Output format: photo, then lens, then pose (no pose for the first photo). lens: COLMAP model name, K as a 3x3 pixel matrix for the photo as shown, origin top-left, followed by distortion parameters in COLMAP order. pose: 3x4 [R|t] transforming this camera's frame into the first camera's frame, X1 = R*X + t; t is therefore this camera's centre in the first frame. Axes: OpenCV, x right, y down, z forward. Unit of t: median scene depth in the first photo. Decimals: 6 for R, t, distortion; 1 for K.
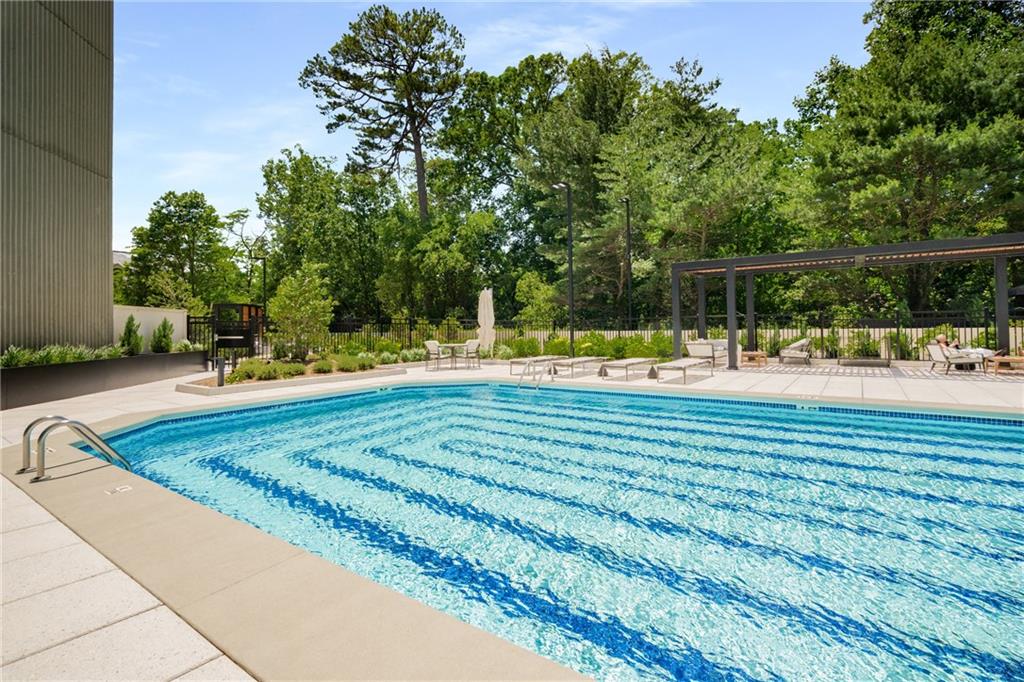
lens RADIAL K [[473.4, 0, 506.9], [0, 473.4, 331.9], [0, 0, 1]] dist [0.015109, 0.000171]
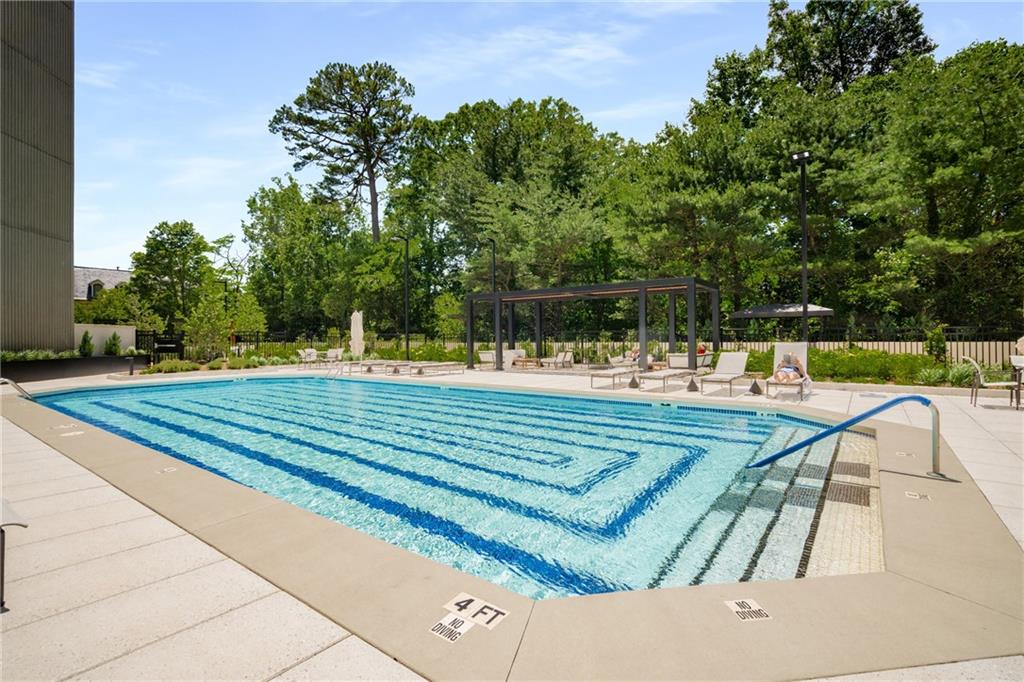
lens RADIAL K [[473.4, 0, 511.5], [0, 473.4, 348.5], [0, 0, 1]] dist [0.015109, 0.000171]
pose [[0.999323, 0.006362, -0.036223, 0.196625], [-0.005886, 0.999895, 0.013233, -0.001837], [0.036304, -0.013011, 0.999256, -0.150780]]
